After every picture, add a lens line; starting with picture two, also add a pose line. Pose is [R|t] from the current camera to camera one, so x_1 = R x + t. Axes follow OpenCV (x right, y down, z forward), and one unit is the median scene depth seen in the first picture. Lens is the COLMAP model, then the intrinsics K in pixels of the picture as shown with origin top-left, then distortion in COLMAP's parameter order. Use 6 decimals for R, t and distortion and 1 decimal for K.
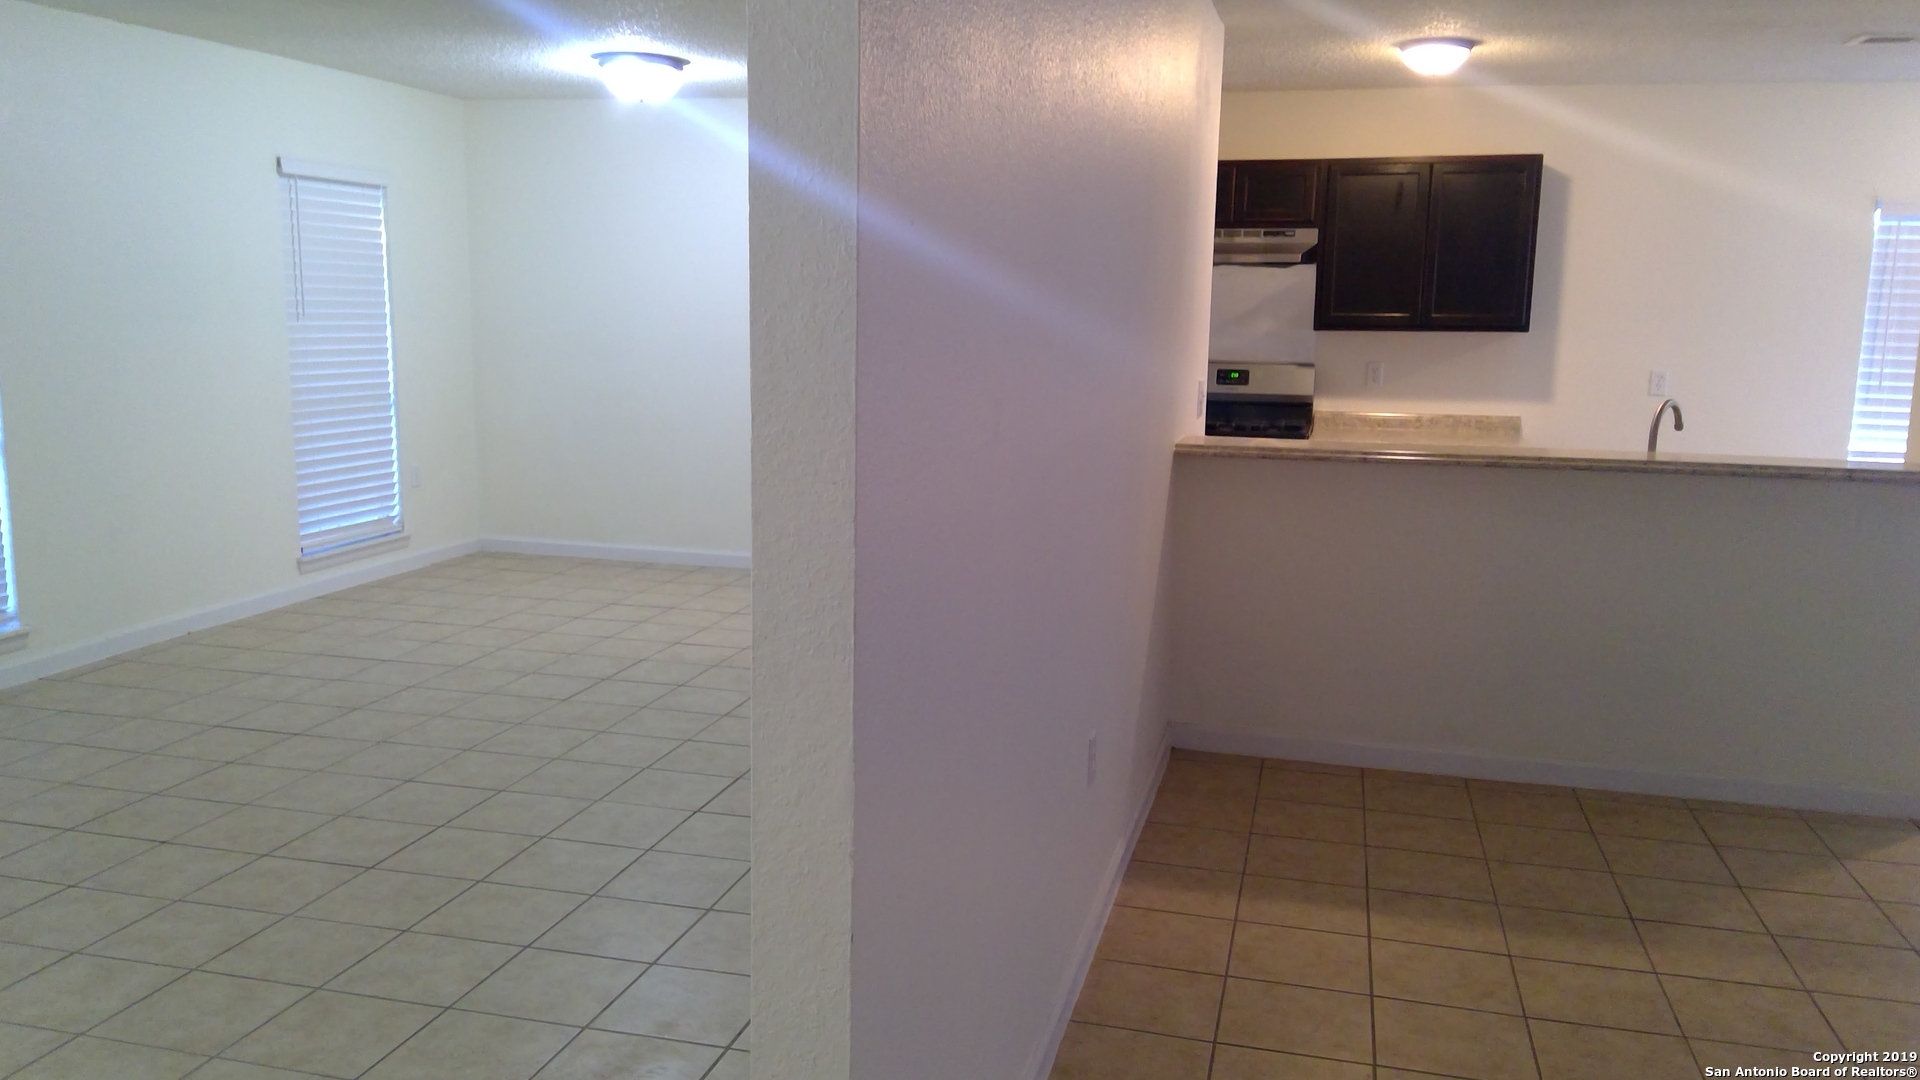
lens RADIAL K [[1489.8, 0, 943.3], [0, 1489.8, 539.7], [0, 0, 1]] dist [0.142079, -0.220676]
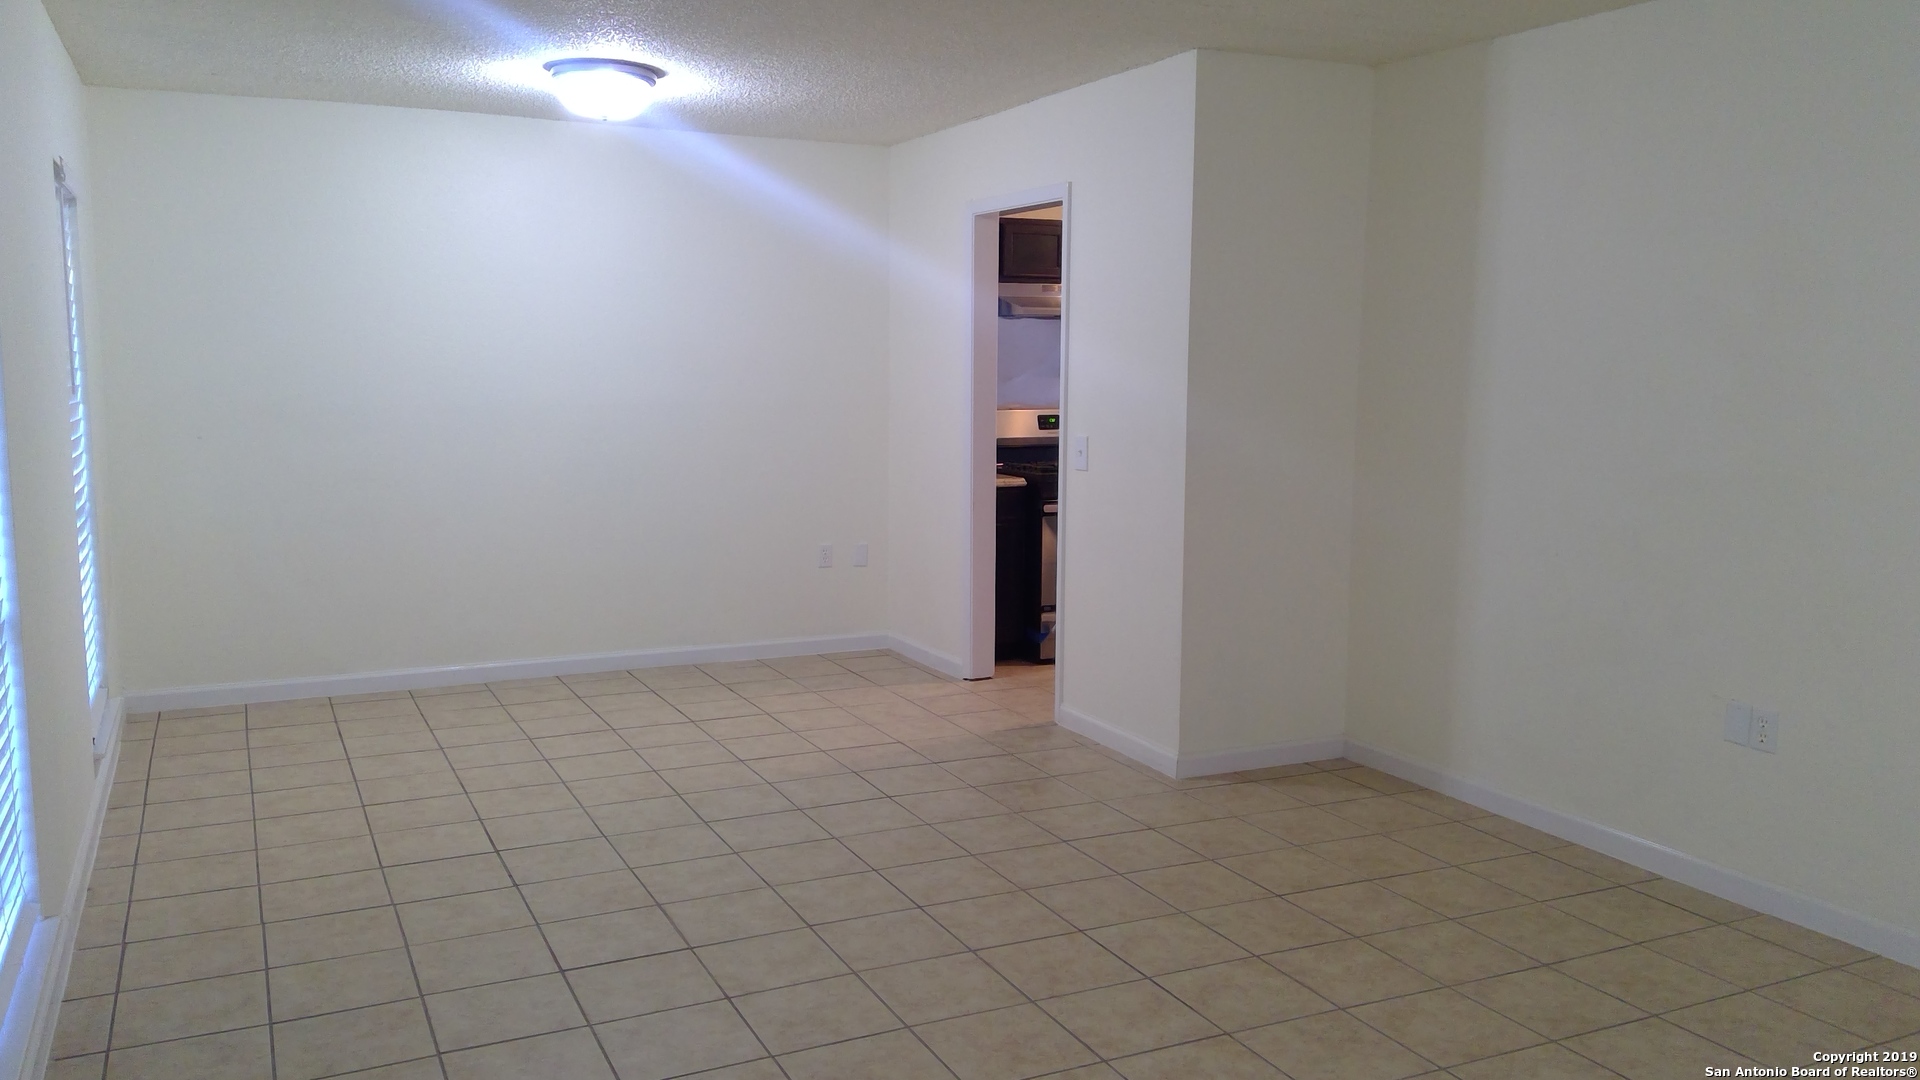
lens RADIAL K [[1489.8, 0, 943.3], [0, 1489.8, 539.7], [0, 0, 1]] dist [0.142079, -0.220676]
pose [[0.764569, -0.096865, 0.637222, -0.809100], [0.114988, 0.993282, 0.013022, -0.069648], [-0.634202, 0.063316, 0.770570, 0.345802]]
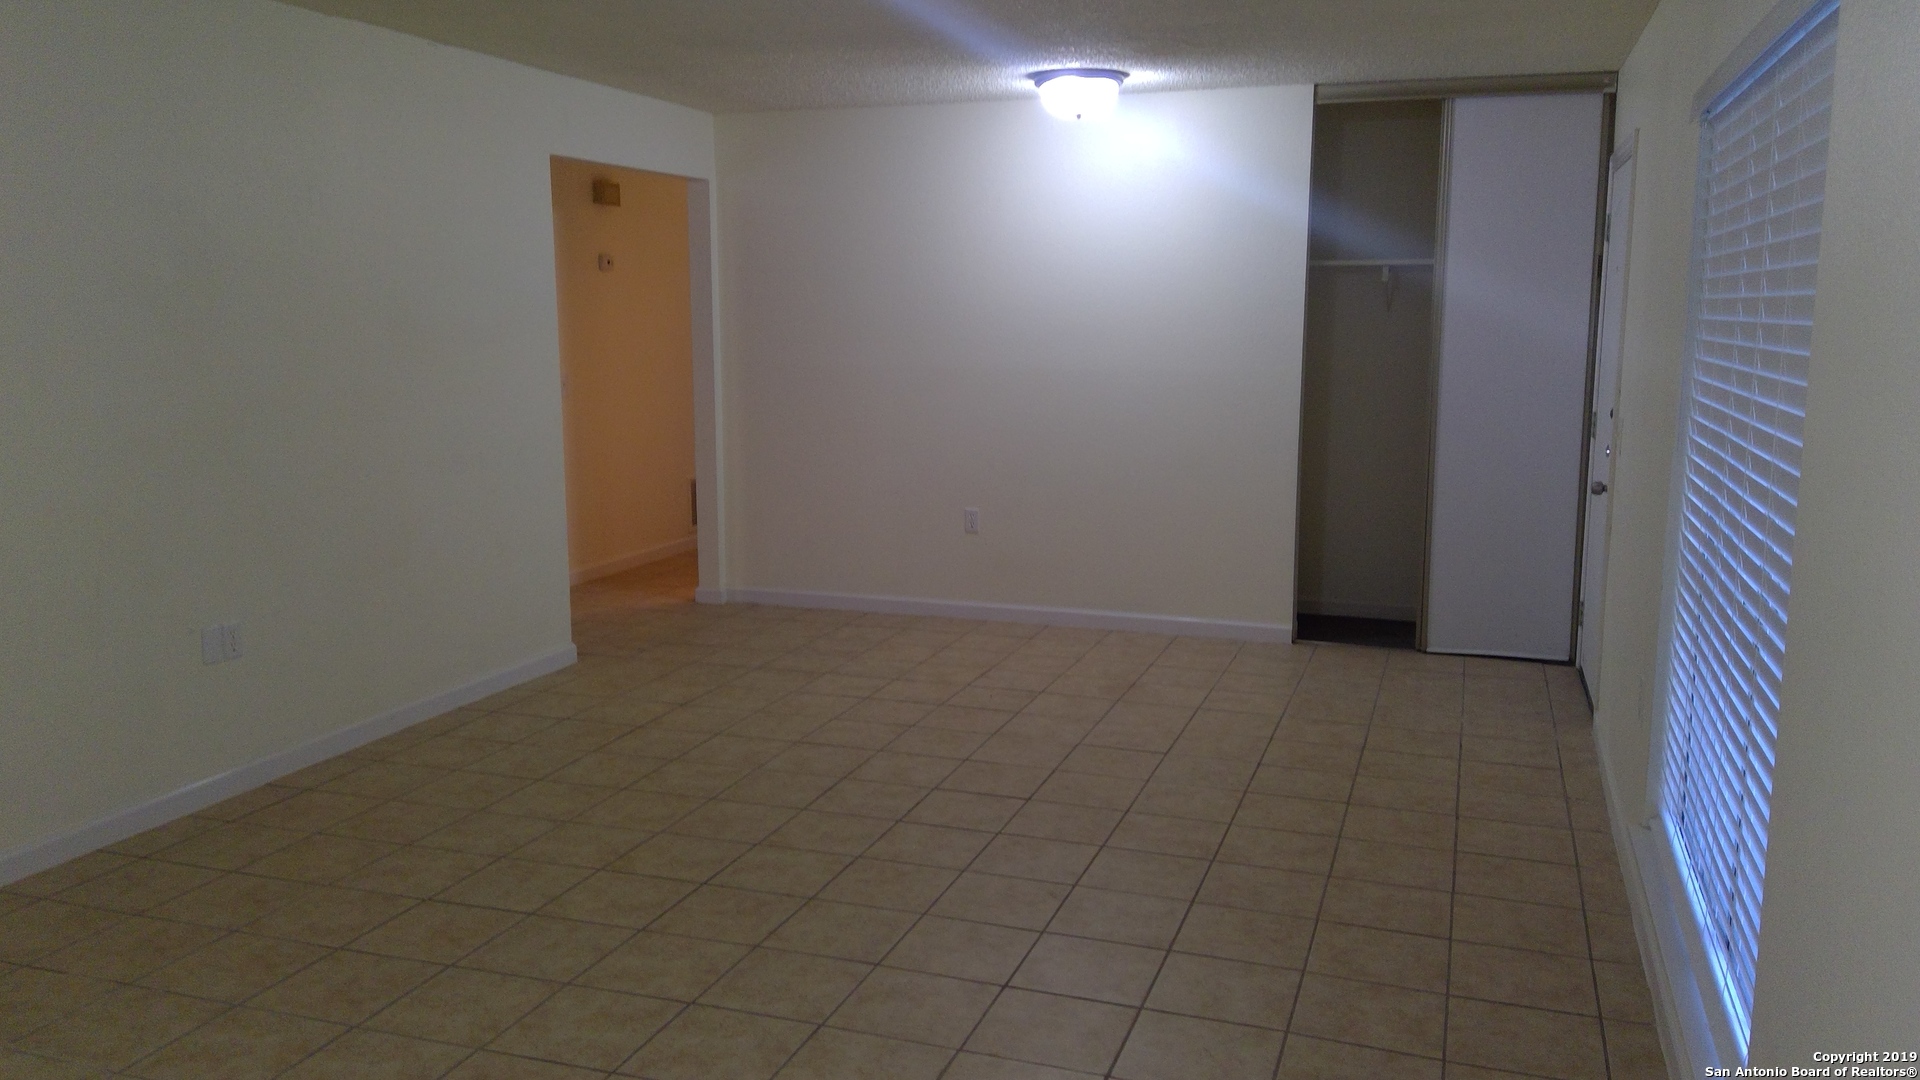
lens RADIAL K [[1489.8, 0, 943.3], [0, 1489.8, 539.7], [0, 0, 1]] dist [0.142079, -0.220676]
pose [[-0.996083, -0.032557, 0.082209, -0.476649], [-0.005139, 0.949490, 0.313756, -0.271291], [-0.088272, 0.312105, -0.945938, 1.565390]]
